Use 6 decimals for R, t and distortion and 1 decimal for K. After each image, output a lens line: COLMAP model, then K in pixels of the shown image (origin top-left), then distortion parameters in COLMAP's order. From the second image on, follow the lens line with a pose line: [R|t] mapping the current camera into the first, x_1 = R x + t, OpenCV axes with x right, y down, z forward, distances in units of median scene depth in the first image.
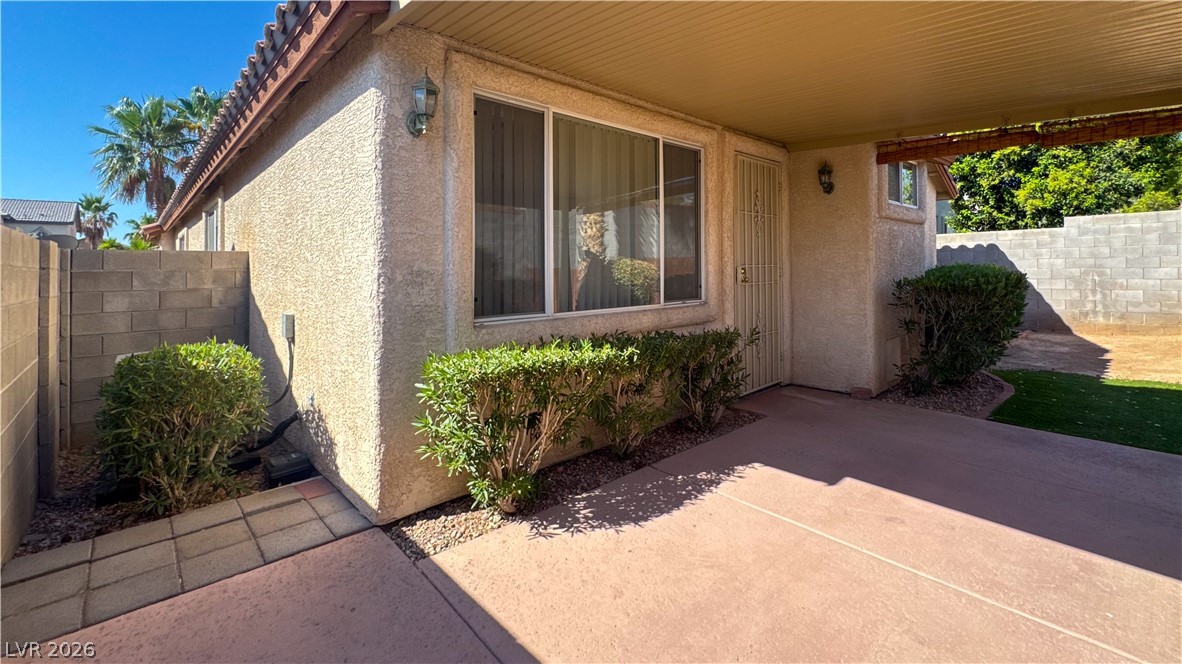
lens RADIAL K [[499.5, 0, 594.6], [0, 499.5, 271.7], [0, 0, 1]] dist [-0.000159, -0.000022]
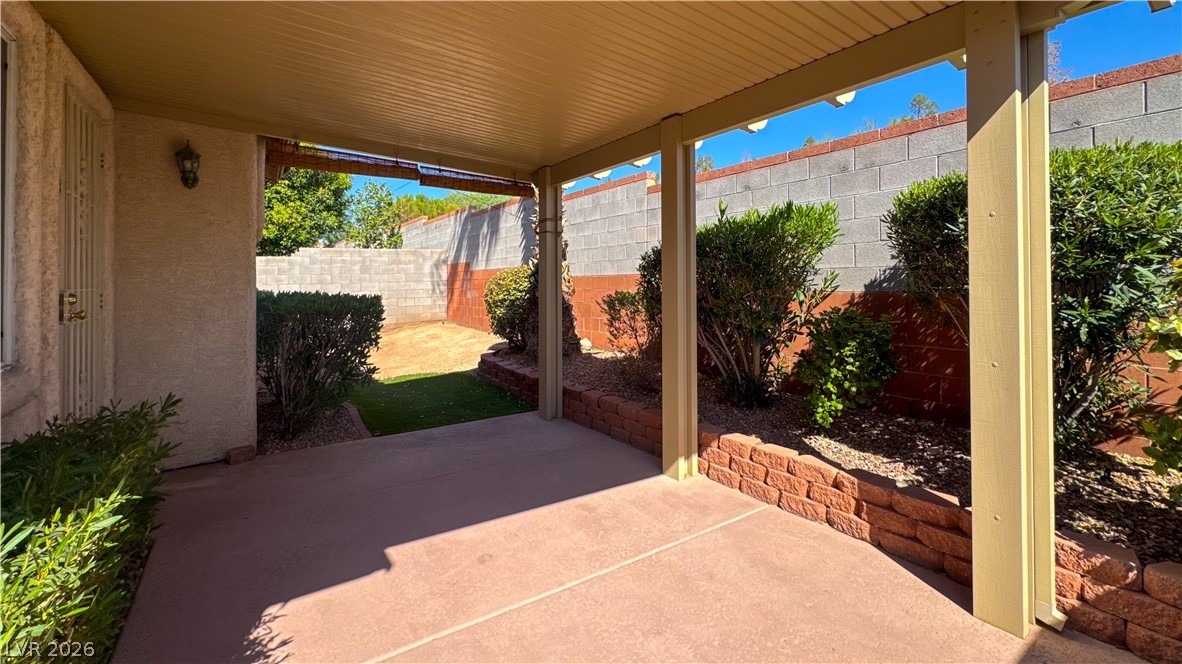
lens RADIAL K [[500.4, 0, 594.3], [0, 500.4, 284.5], [0, 0, 1]] dist [0.000114, 0.000054]
pose [[0.150481, 0.004170, 0.988604, -0.075821], [0.025899, 0.999631, -0.008159, 0.000810], [-0.988274, 0.026831, 0.150318, 0.171233]]
